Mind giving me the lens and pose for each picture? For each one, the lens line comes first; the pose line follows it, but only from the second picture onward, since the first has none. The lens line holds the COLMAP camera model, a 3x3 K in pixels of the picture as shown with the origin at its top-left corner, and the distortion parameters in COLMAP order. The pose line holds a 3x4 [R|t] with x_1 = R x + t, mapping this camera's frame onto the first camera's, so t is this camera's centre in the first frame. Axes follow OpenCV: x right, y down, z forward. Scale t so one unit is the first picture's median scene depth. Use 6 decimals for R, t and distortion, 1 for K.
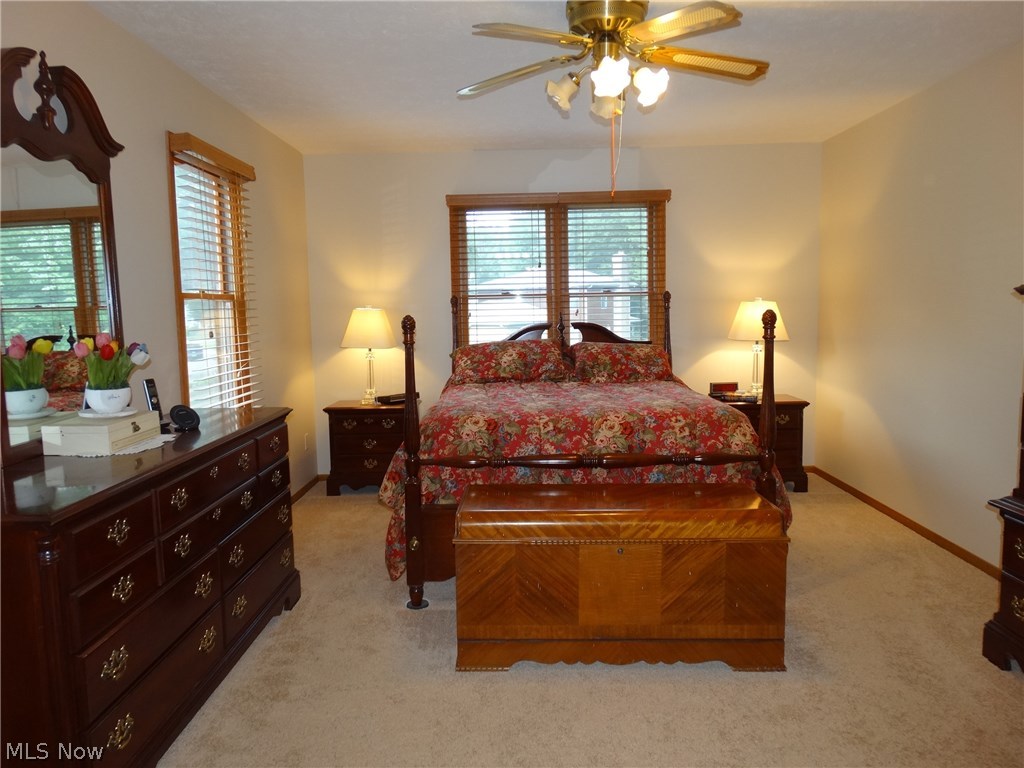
lens RADIAL K [[735.6, 0, 510.6], [0, 735.6, 377.8], [0, 0, 1]] dist [0.005940, -0.005850]
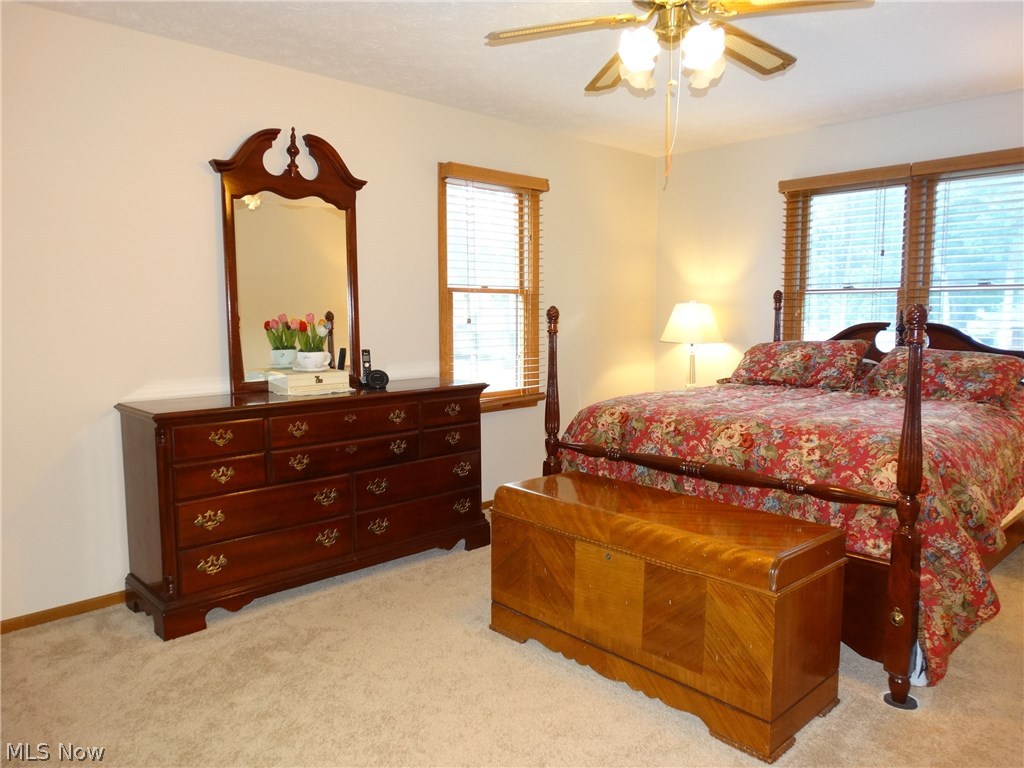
lens RADIAL K [[729.0, 0, 512.0], [0, 729.0, 384.0], [0, 0, 1]] dist [0.000682, -0.000827]
pose [[0.693201, 0.085569, -0.715646, 0.572571], [-0.080030, 0.995926, 0.041562, -0.010407], [0.716287, 0.028462, 0.697225, 0.208576]]
